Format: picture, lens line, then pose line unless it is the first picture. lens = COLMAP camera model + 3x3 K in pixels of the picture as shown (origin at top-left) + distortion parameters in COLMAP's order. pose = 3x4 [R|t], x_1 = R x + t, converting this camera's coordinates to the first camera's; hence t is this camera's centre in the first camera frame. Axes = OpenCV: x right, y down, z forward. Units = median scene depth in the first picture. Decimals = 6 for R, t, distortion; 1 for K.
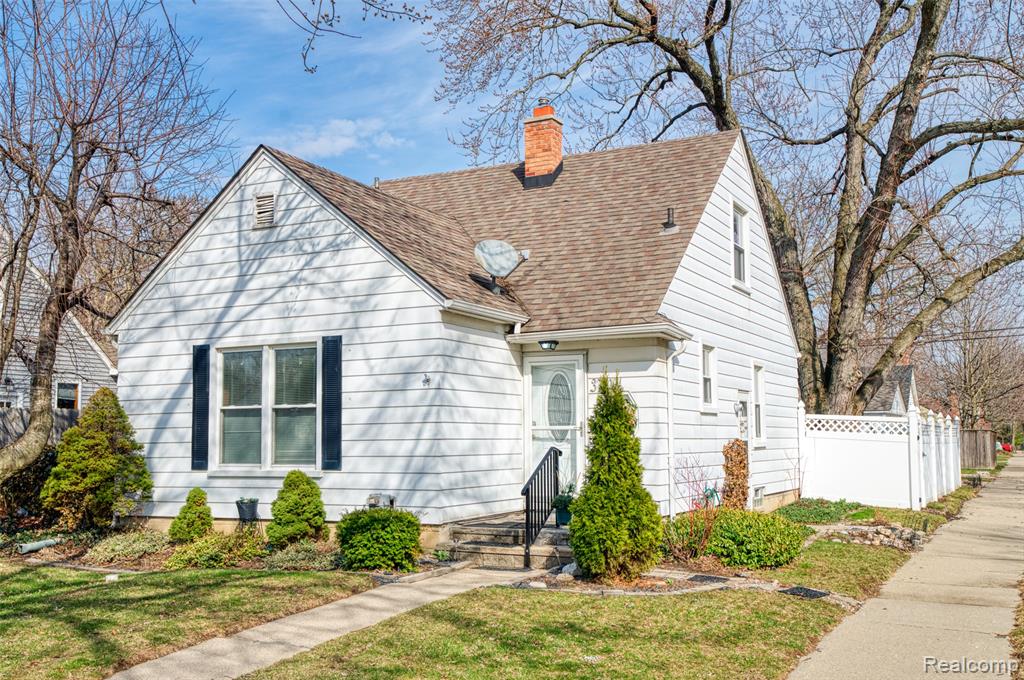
lens RADIAL K [[1079.5, 0, 512.0], [0, 1079.5, 340.0], [0, 0, 1]] dist [0.004088, -0.003329]
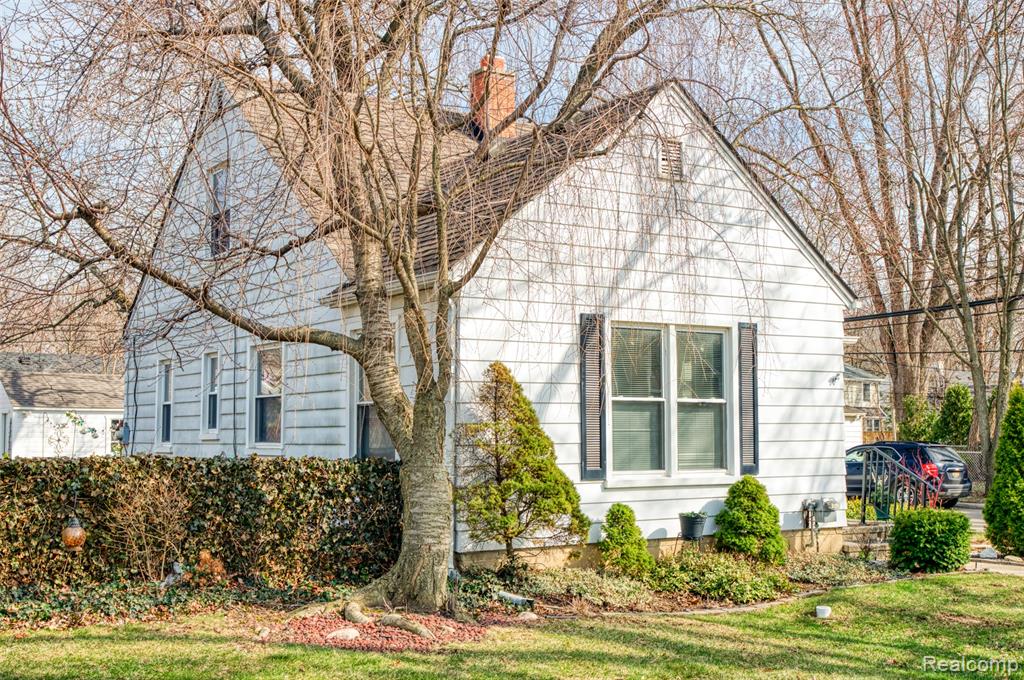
lens RADIAL K [[1079.5, 0, 512.0], [0, 1079.5, 340.0], [0, 0, 1]] dist [0.004088, -0.003329]
pose [[0.550450, 0.081234, 0.830907, -0.986187], [-0.078302, 0.995891, -0.045491, 0.064104], [-0.831188, -0.040021, 0.554549, 0.657116]]
